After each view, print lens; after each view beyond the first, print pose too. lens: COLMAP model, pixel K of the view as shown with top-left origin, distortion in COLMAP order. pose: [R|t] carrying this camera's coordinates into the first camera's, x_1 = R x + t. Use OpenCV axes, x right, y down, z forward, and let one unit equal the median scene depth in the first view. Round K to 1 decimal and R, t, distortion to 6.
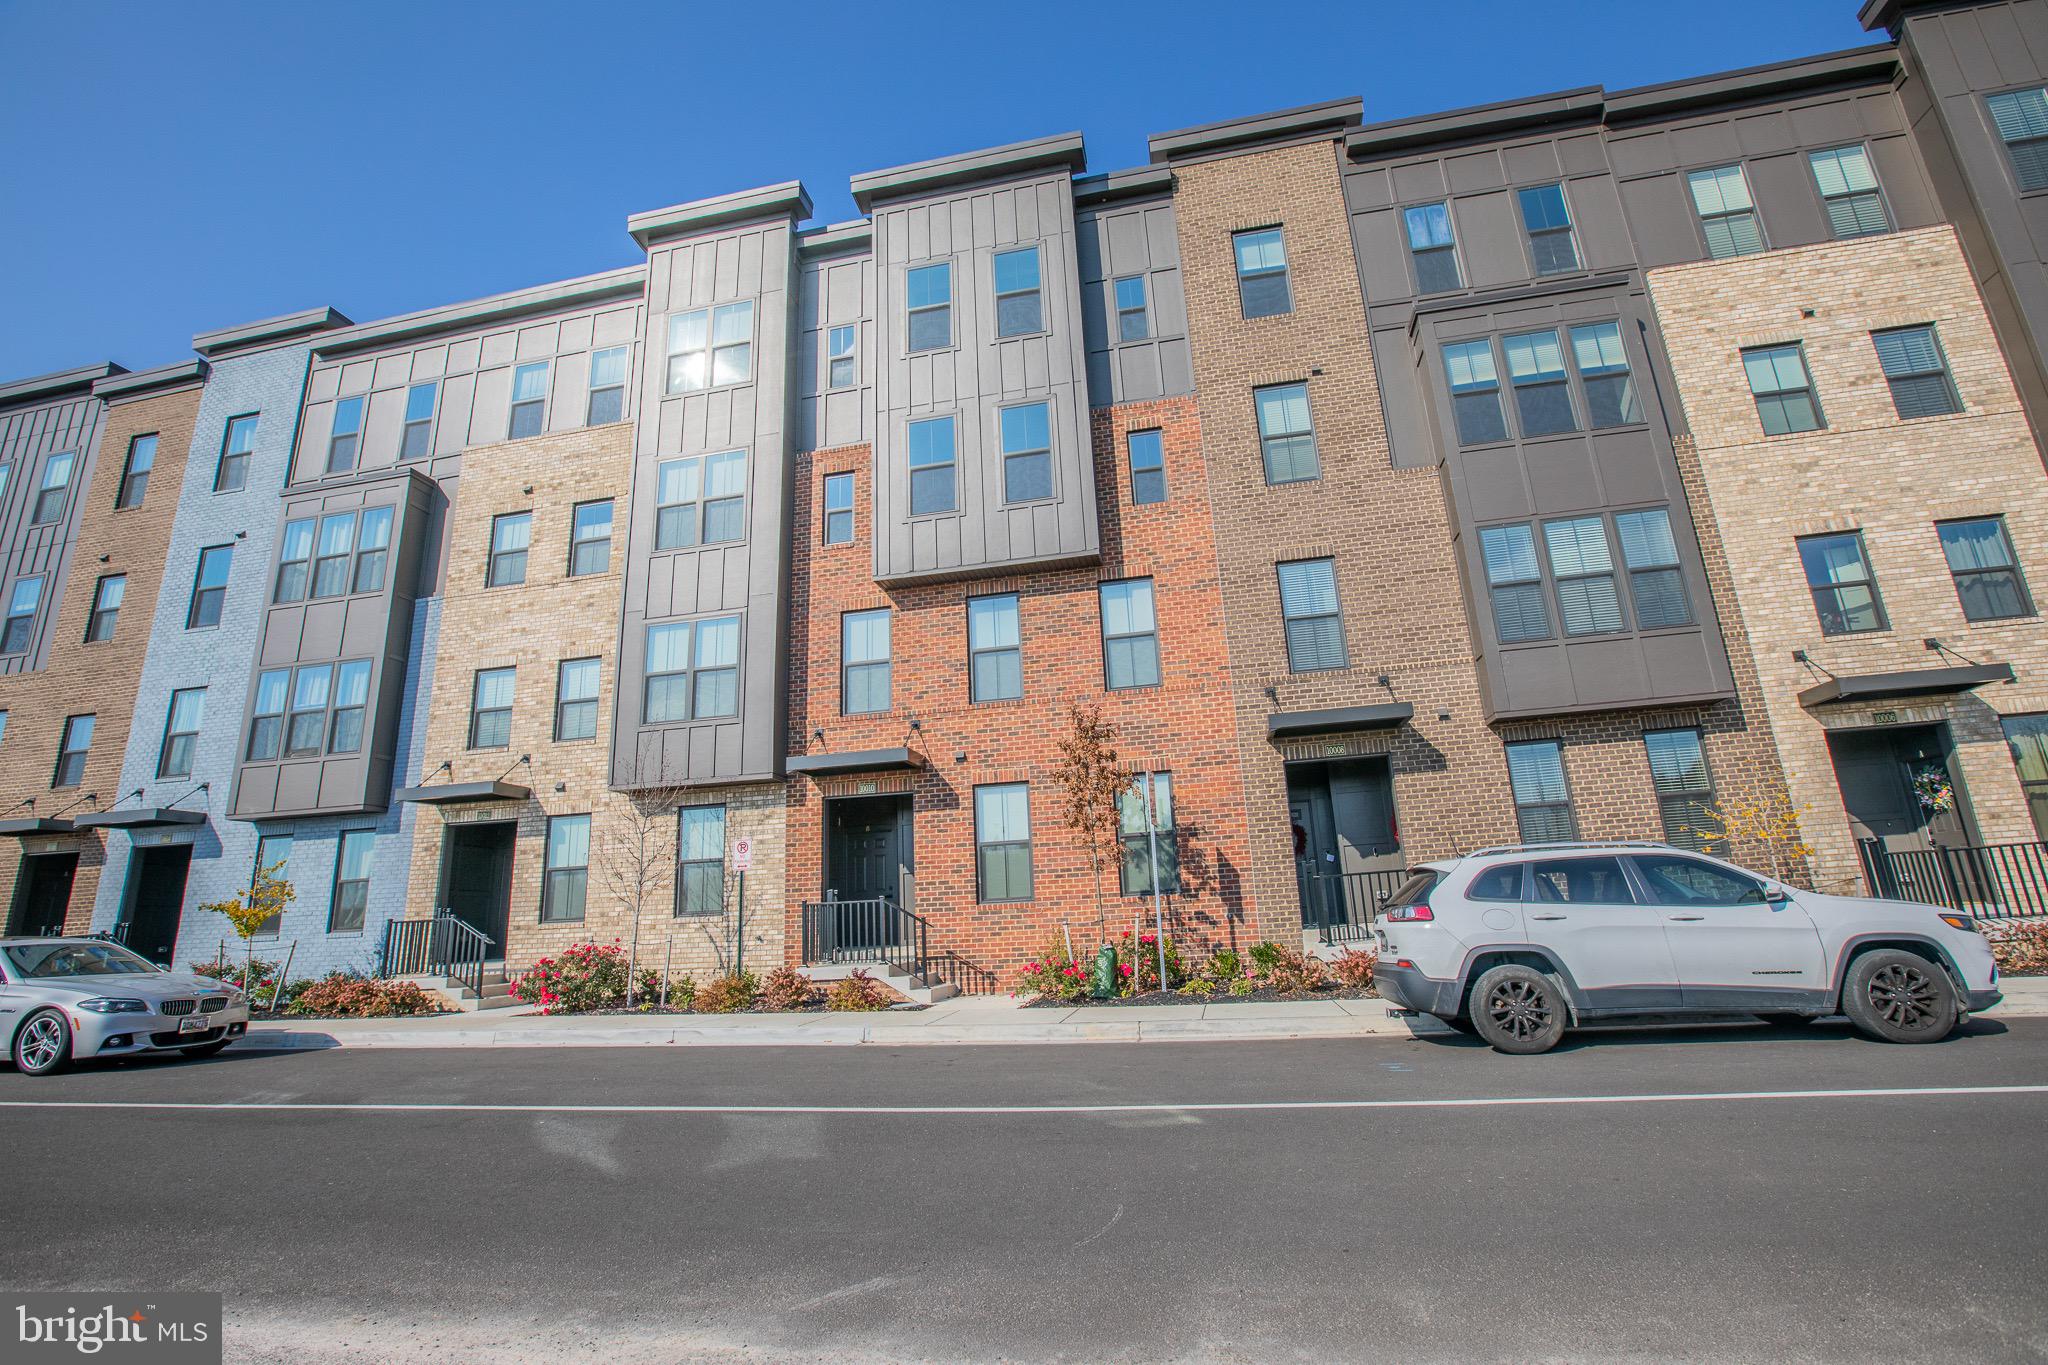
lens RADIAL K [[932.5, 0, 1032.2], [0, 932.5, 674.2], [0, 0, 1]] dist [-0.042487, 0.012801]
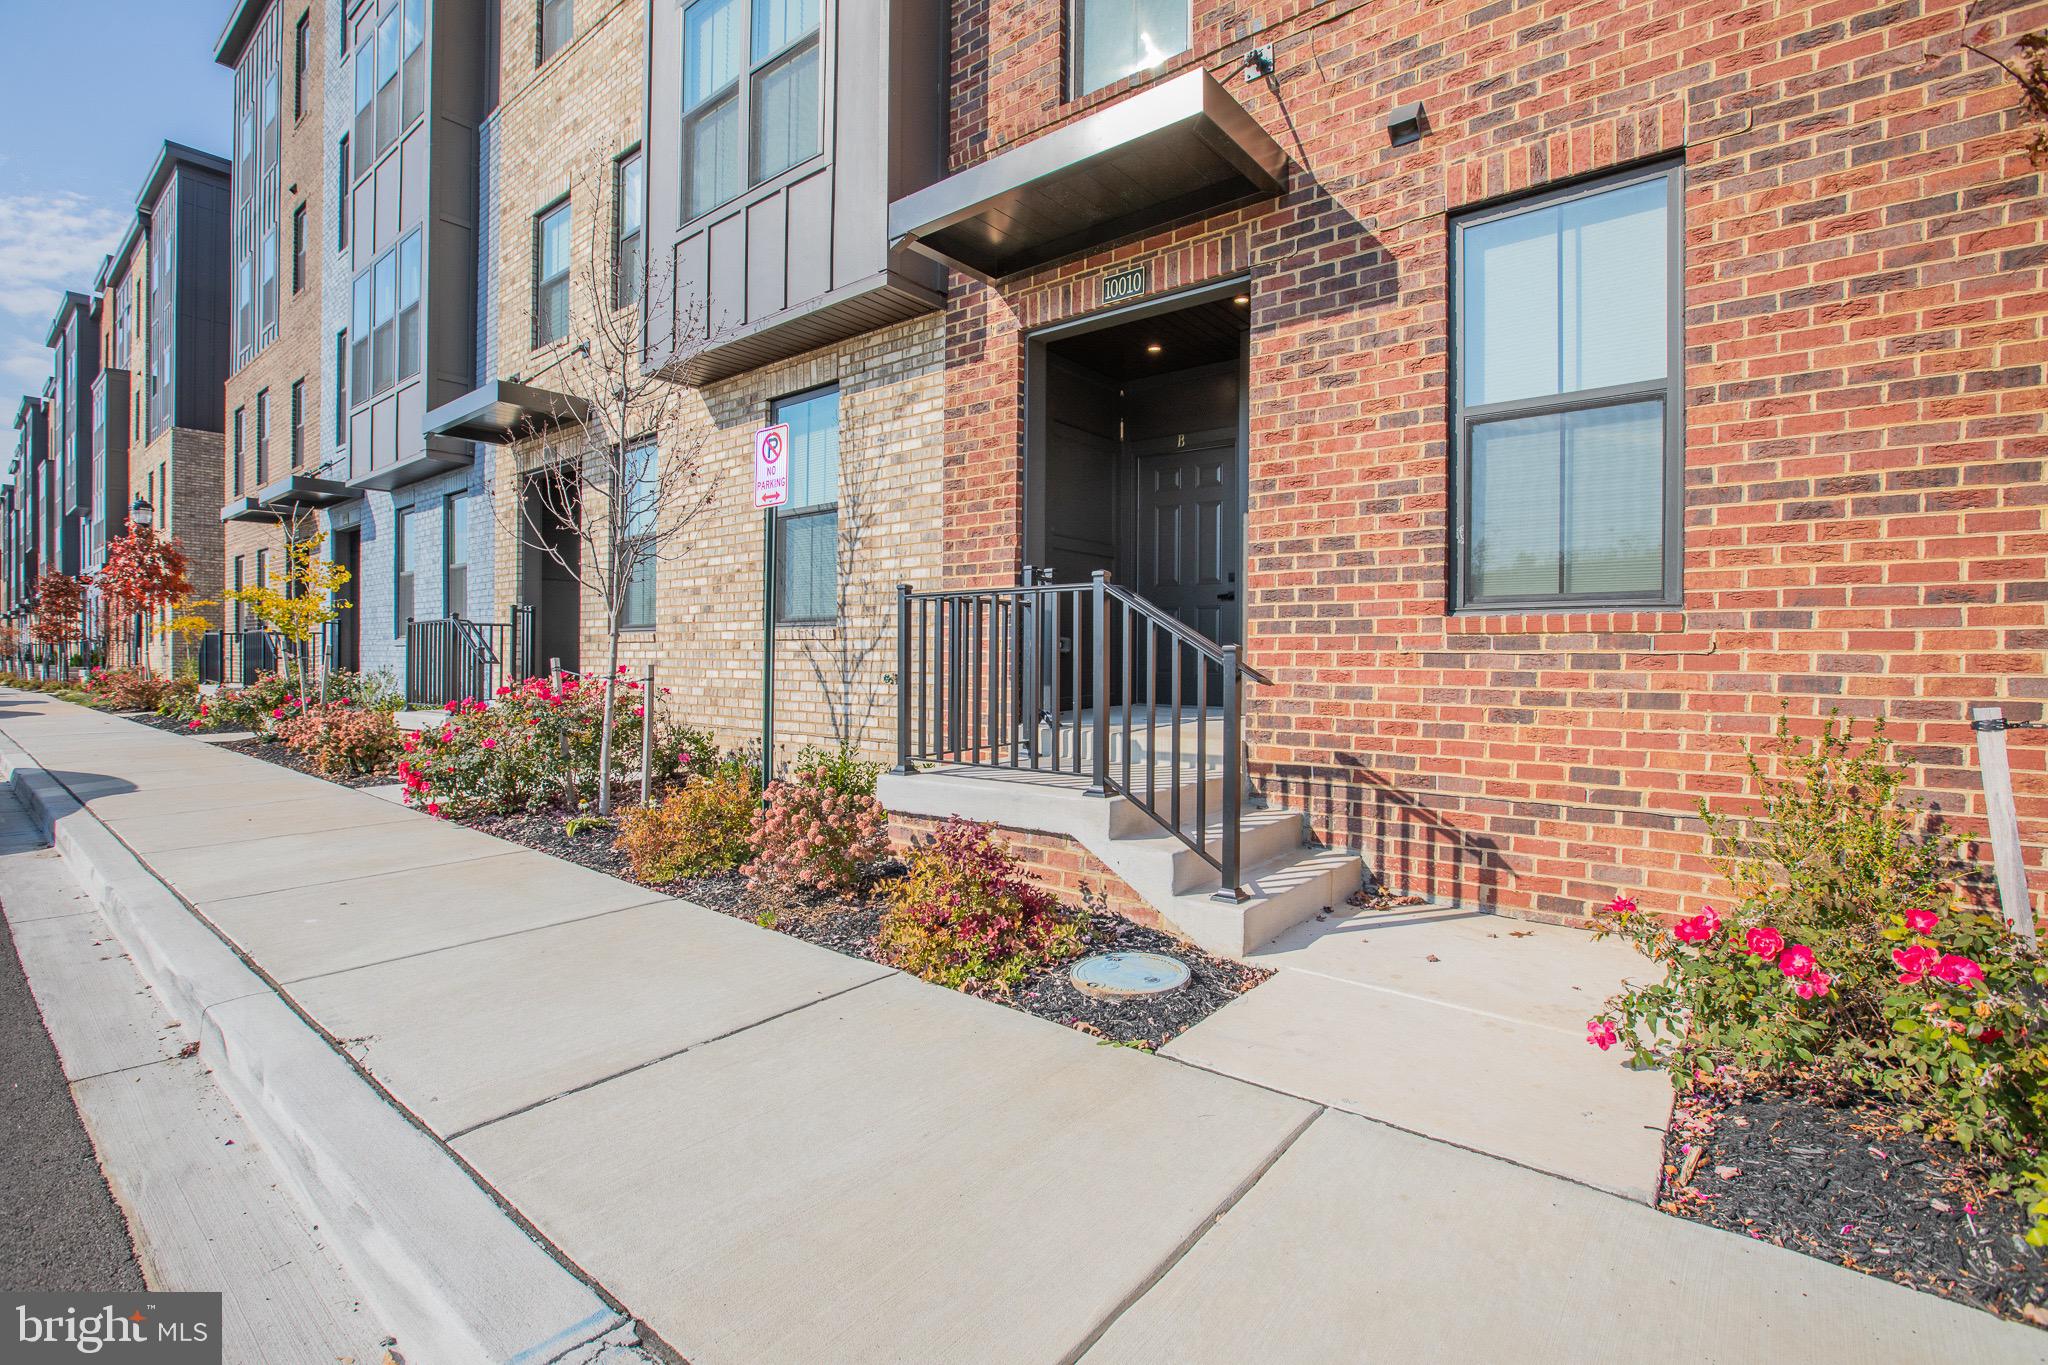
lens RADIAL K [[932.5, 0, 1028.7], [0, 932.5, 673.5], [0, 0, 1]] dist [-0.042487, 0.012801]
pose [[0.882319, 0.060303, -0.466773, -0.037151], [0.068604, 0.964687, 0.254307, 0.176565], [0.465626, -0.256402, 0.847025, 0.663352]]
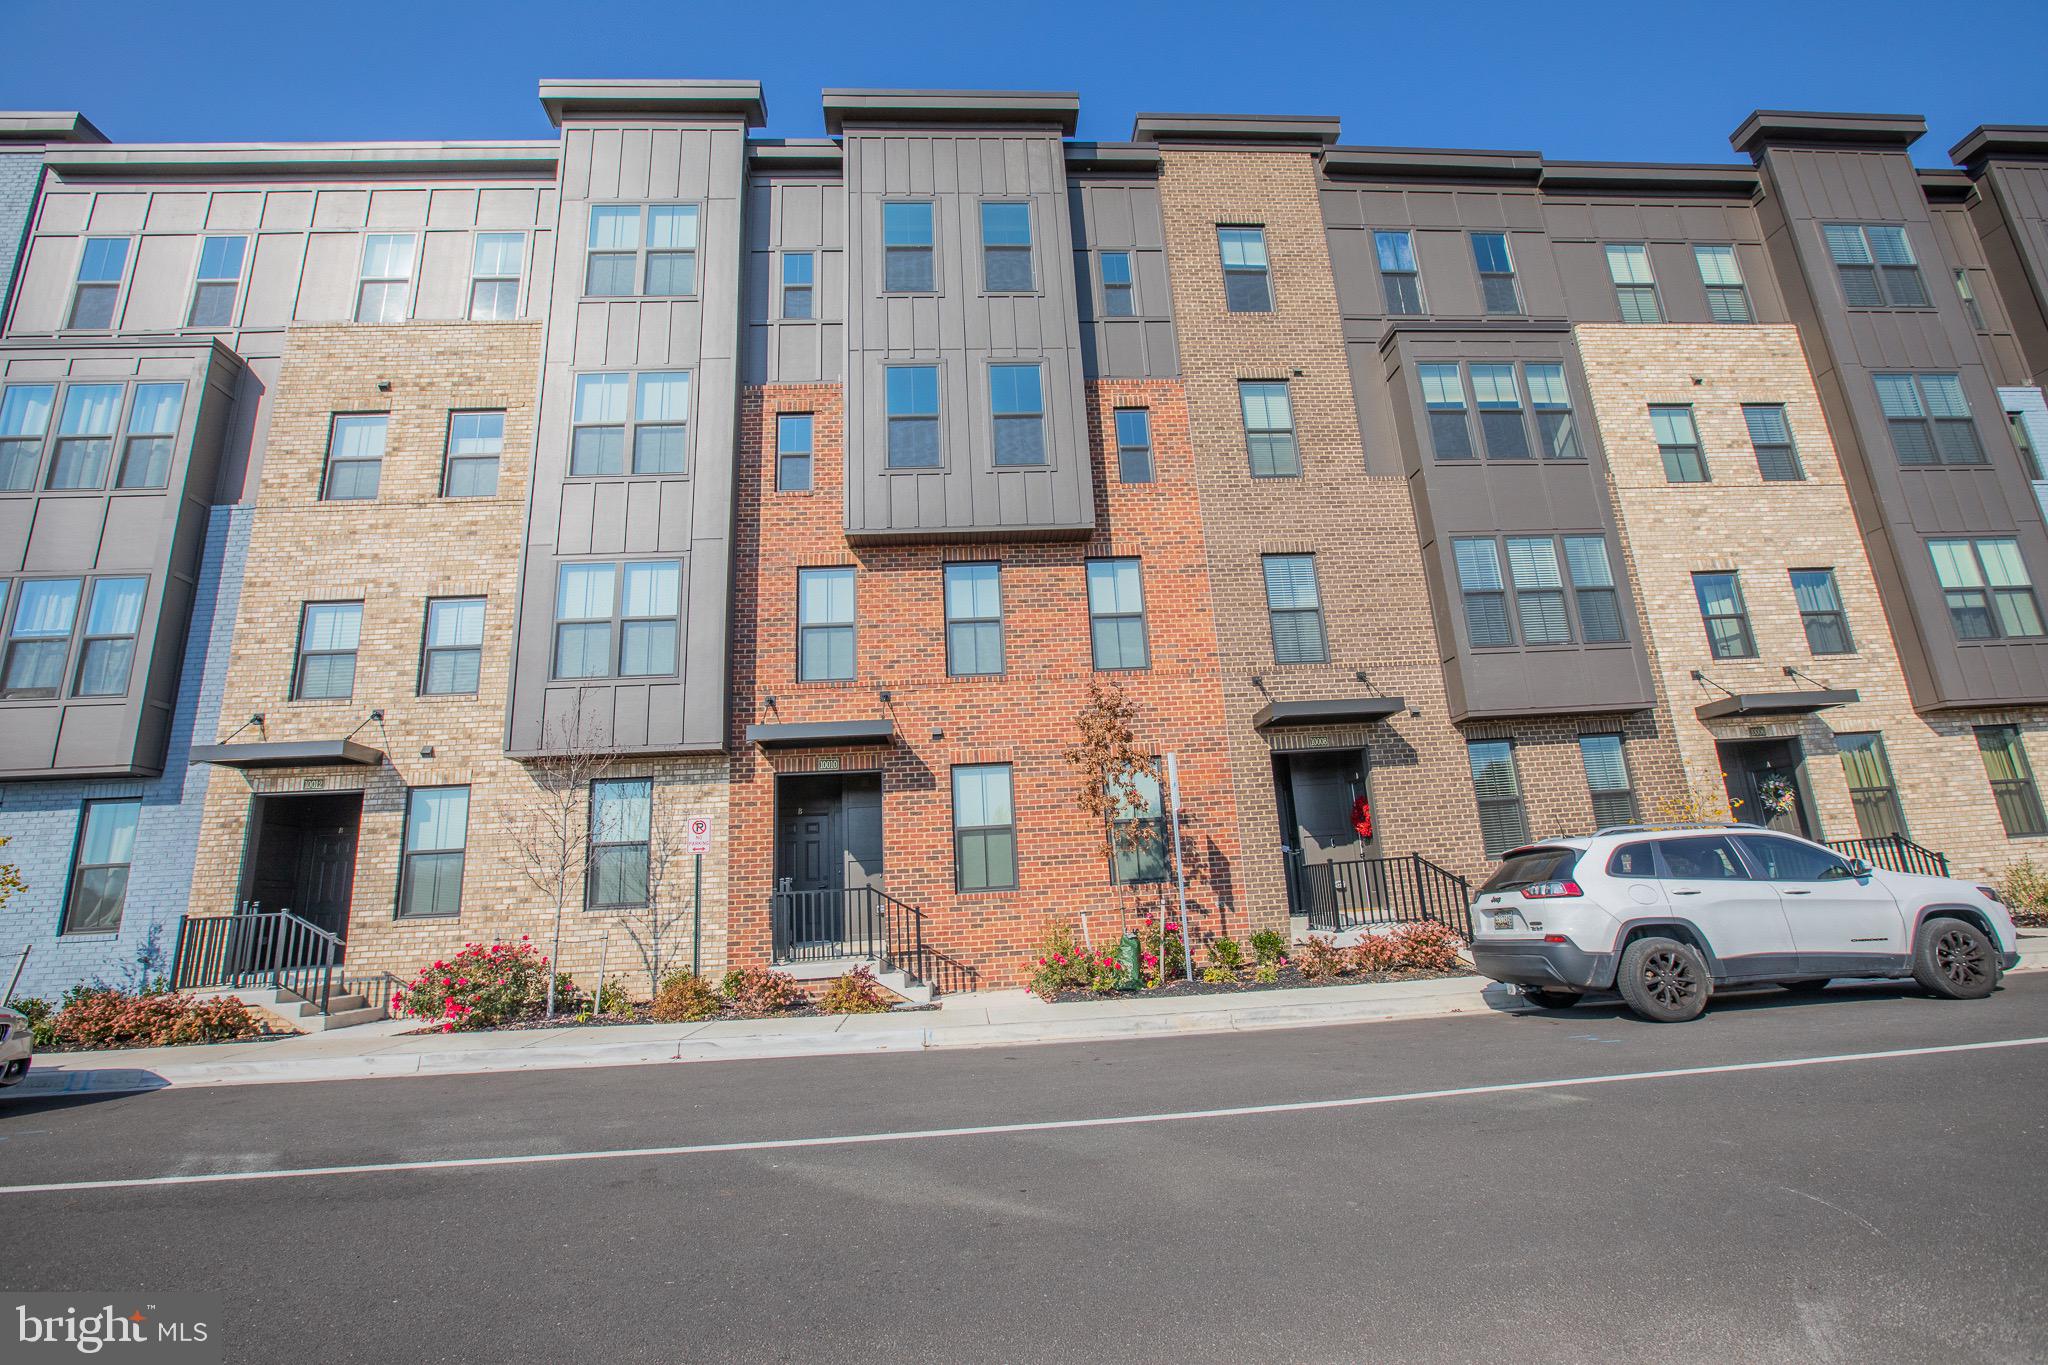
lens RADIAL K [[932.5, 0, 1027.5], [0, 932.5, 673.0], [0, 0, 1]] dist [-0.042487, 0.012801]
pose [[0.964506, 0.059272, 0.257324, -0.233731], [-0.058072, 0.998237, -0.012268, 0.035457], [-0.257597, -0.003111, 0.966247, 0.090883]]
